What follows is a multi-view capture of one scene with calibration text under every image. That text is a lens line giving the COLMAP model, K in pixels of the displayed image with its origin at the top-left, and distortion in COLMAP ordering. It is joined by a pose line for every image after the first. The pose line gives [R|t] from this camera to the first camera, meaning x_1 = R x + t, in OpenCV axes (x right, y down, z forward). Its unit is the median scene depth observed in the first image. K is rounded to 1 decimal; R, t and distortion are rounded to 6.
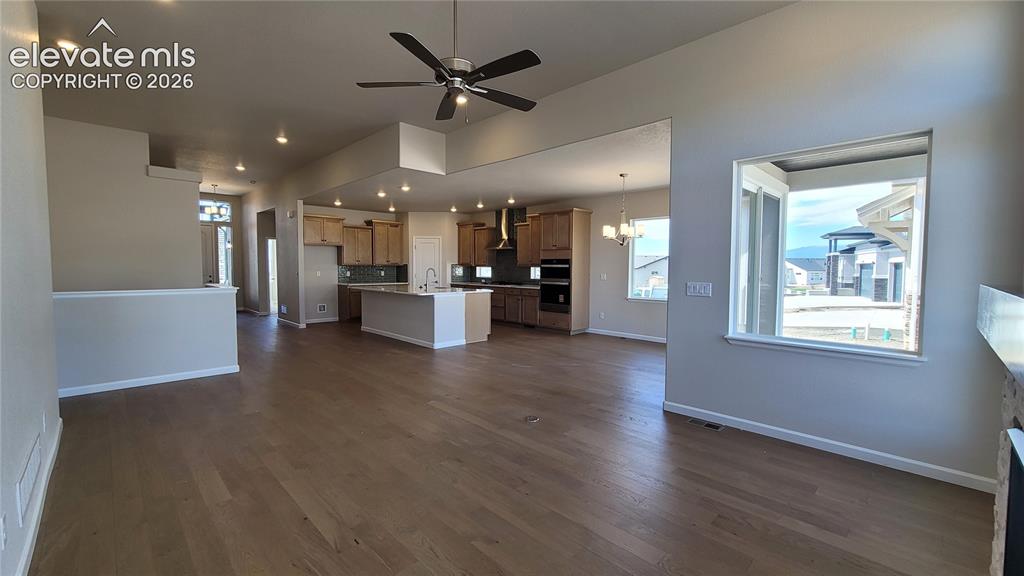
lens RADIAL K [[416.3, 0, 514.6], [0, 416.3, 288.9], [0, 0, 1]] dist [-0.000464, -0.000551]
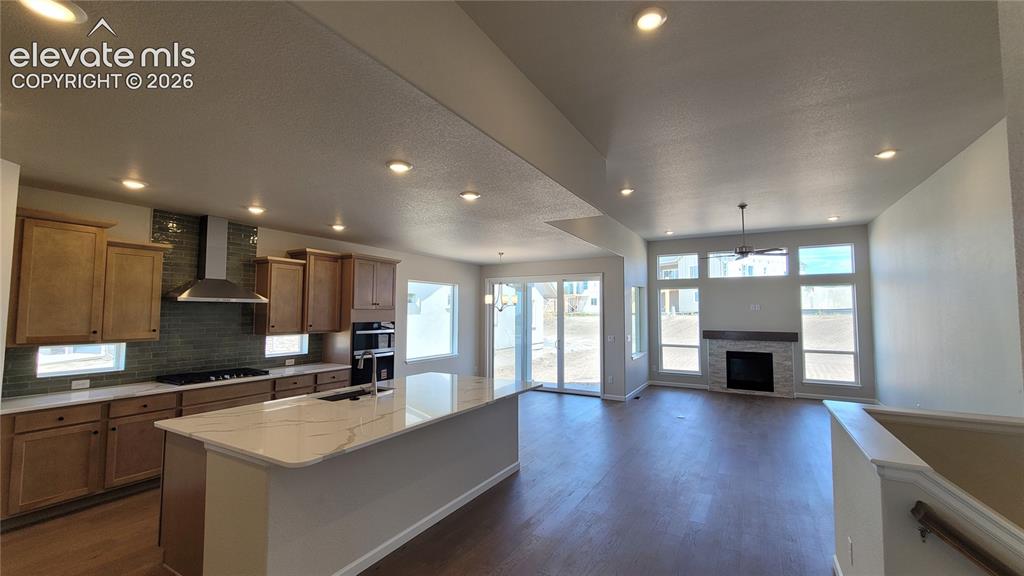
lens RADIAL K [[416.3, 0, 515.6], [0, 416.3, 288.0], [0, 0, 1]] dist [-0.000464, -0.000551]
pose [[-0.265619, 0.050409, 0.962759, -0.569681], [0.046176, 0.998151, -0.039522, -0.076559], [-0.962972, 0.033959, -0.267455, 0.801724]]
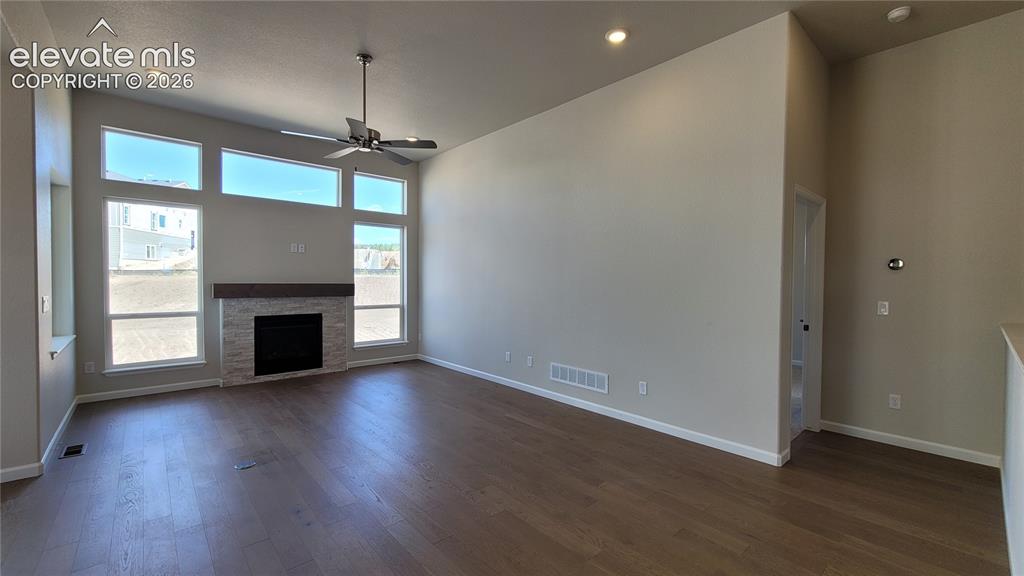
lens RADIAL K [[416.3, 0, 511.7], [0, 416.3, 287.8], [0, 0, 1]] dist [-0.000464, -0.000551]
pose [[-0.998292, -0.014842, 0.056511, -0.195196], [-0.010674, 0.997248, 0.073360, -0.037606], [-0.057444, 0.072631, -0.995703, 0.655628]]
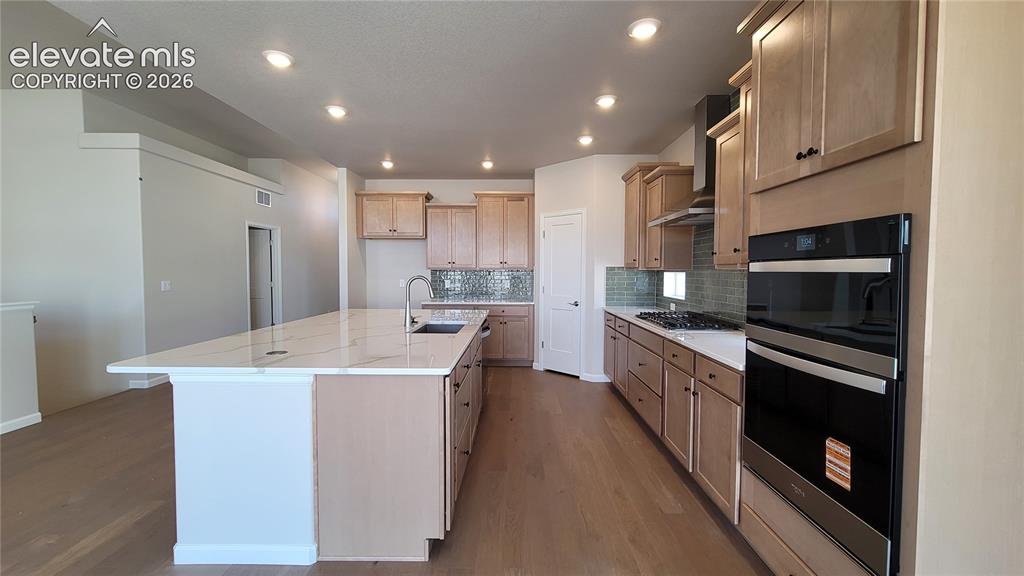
lens RADIAL K [[416.3, 0, 516.6], [0, 416.3, 288.8], [0, 0, 1]] dist [-0.000464, -0.000551]
pose [[0.708663, 0.027217, -0.705022, 0.113505], [-0.037153, 0.999309, 0.001233, -0.034470], [0.704569, 0.025320, 0.709184, 0.657002]]
